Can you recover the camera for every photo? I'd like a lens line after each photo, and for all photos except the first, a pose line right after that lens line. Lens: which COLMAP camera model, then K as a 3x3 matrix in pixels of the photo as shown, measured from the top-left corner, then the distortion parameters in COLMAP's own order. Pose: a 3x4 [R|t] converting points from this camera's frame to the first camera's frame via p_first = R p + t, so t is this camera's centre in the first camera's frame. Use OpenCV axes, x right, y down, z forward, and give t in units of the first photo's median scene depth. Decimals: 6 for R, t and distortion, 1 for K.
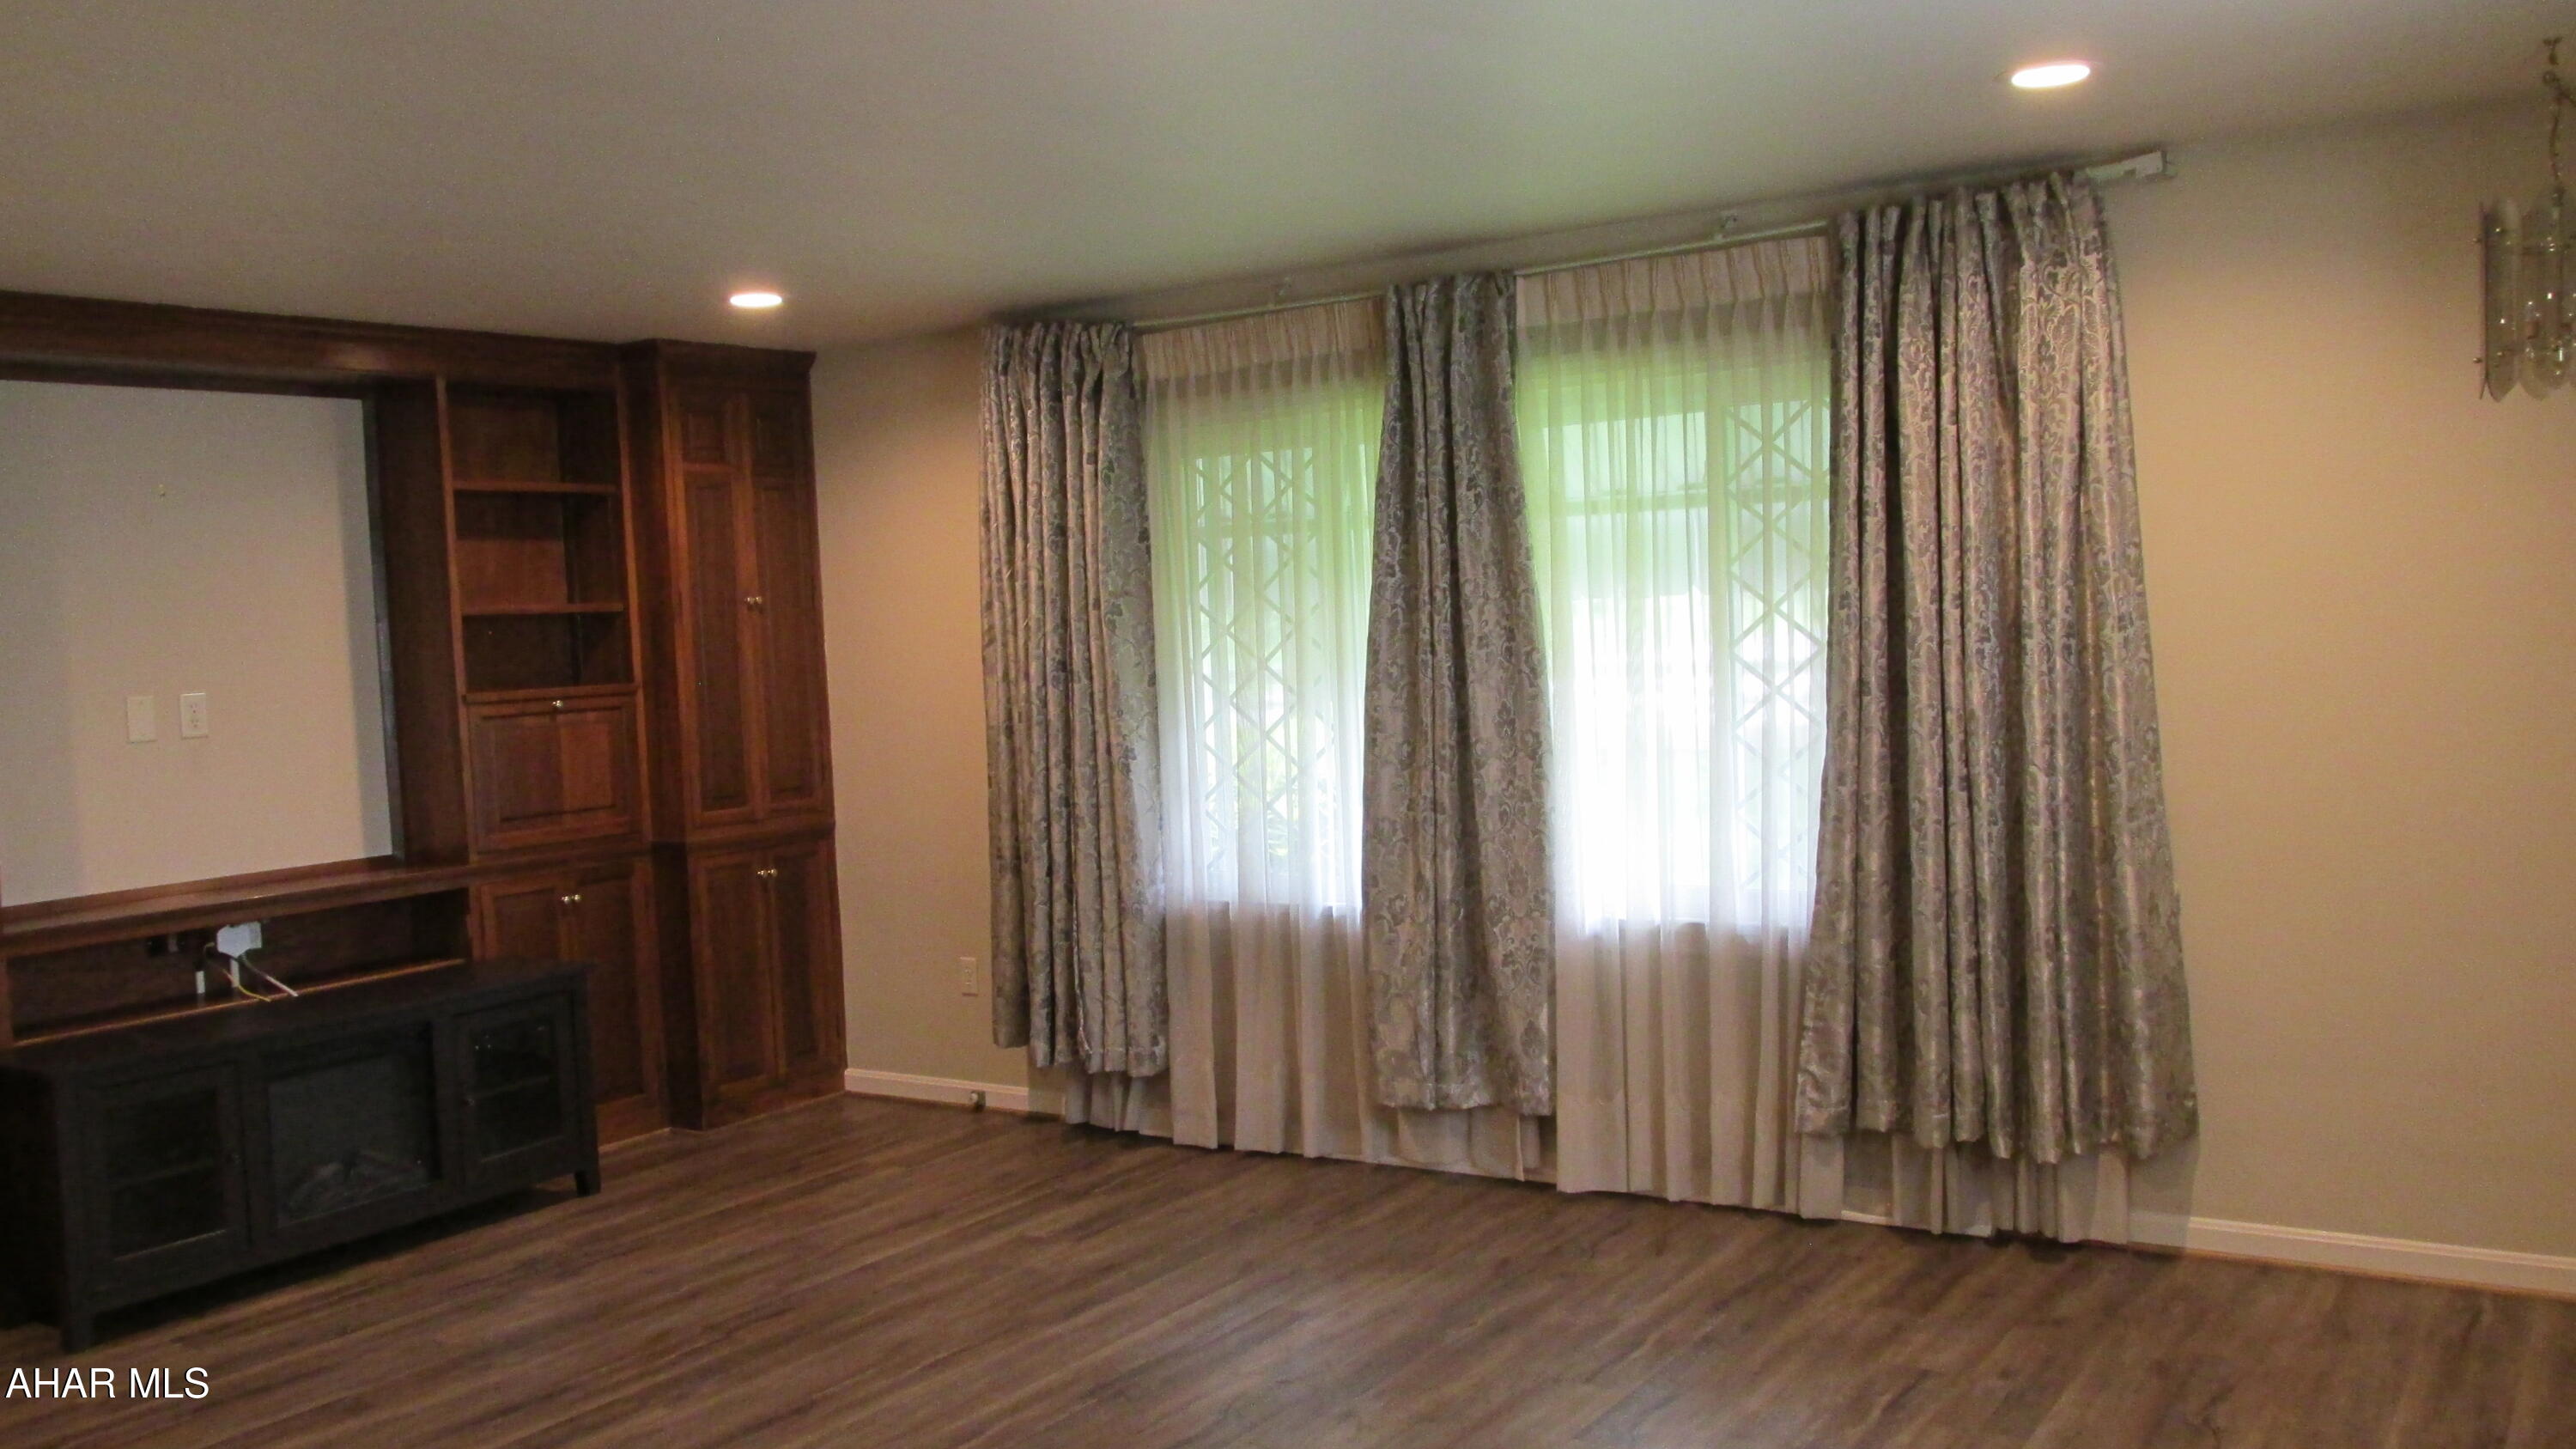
lens RADIAL K [[2130.3, 0, 1289.5], [0, 2130.3, 719.6], [0, 0, 1]] dist [-0.029649, 0.004835]
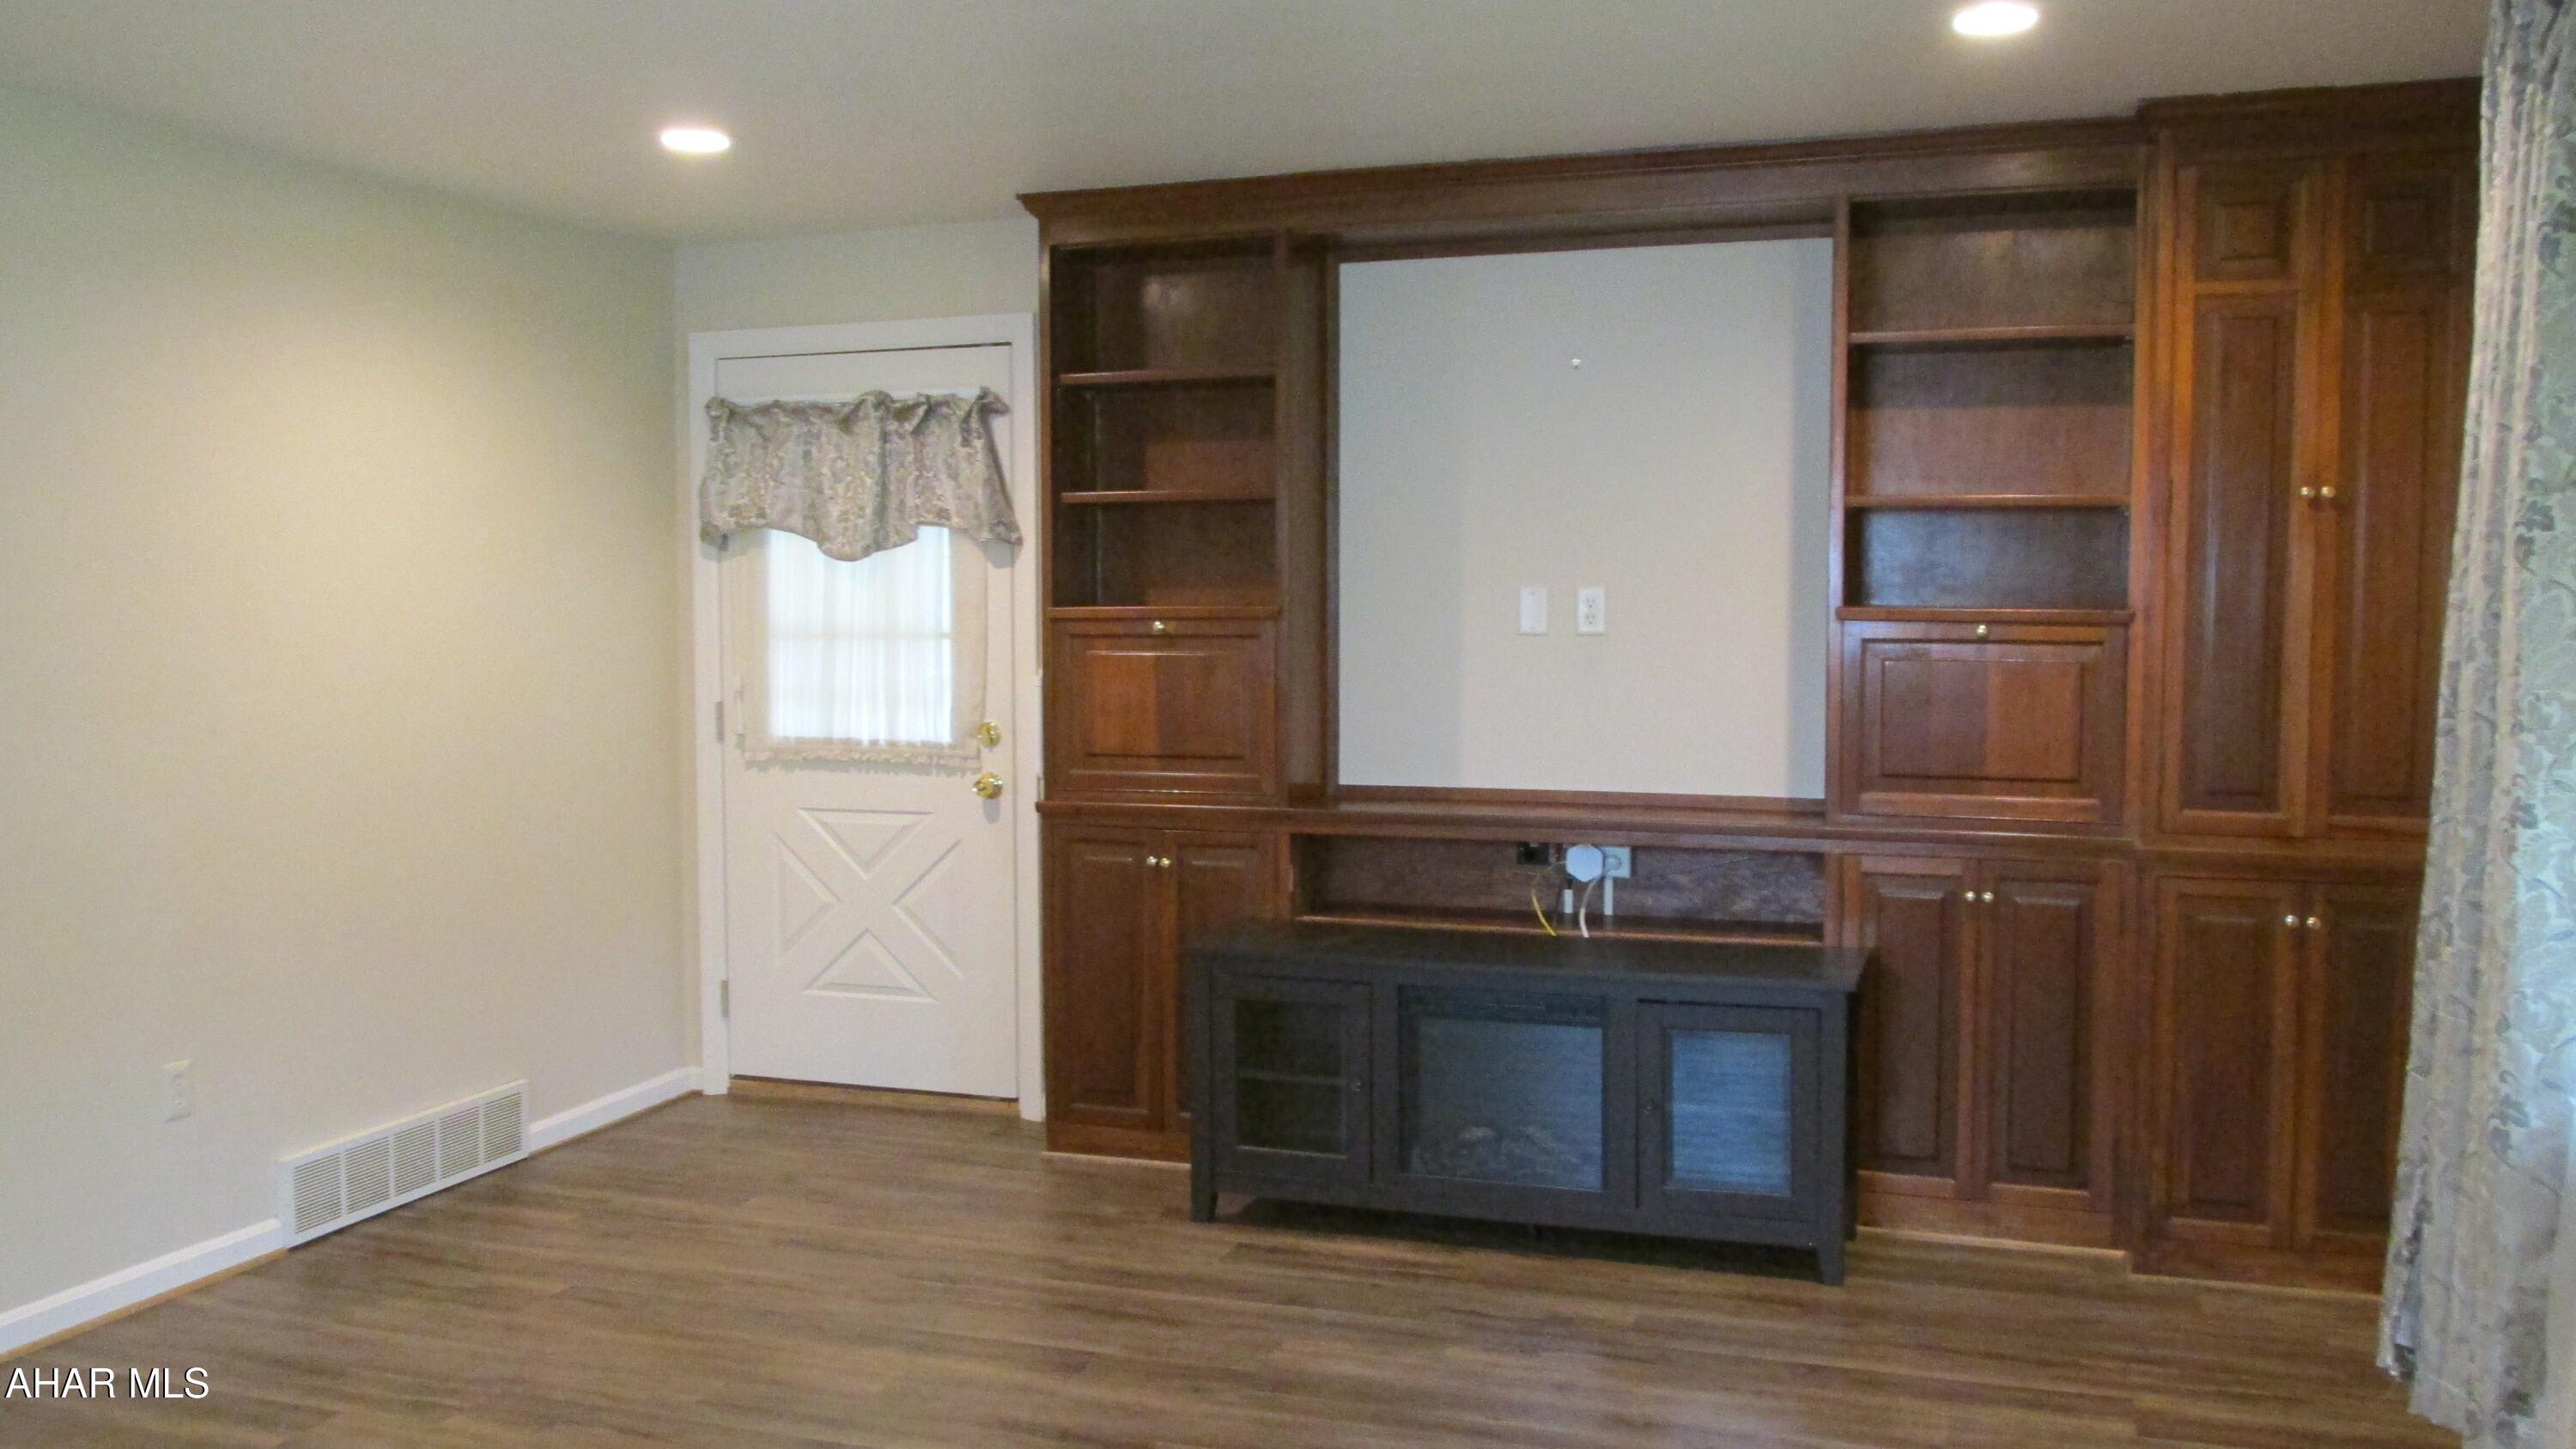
lens RADIAL K [[2130.3, 0, 1287.3], [0, 2130.3, 735.2], [0, 0, 1]] dist [-0.029649, 0.004835]
pose [[0.261826, 0.117887, -0.957888, 0.328364], [-0.063455, 0.992467, 0.104798, -0.036278], [0.963027, 0.033344, 0.267334, 0.634409]]
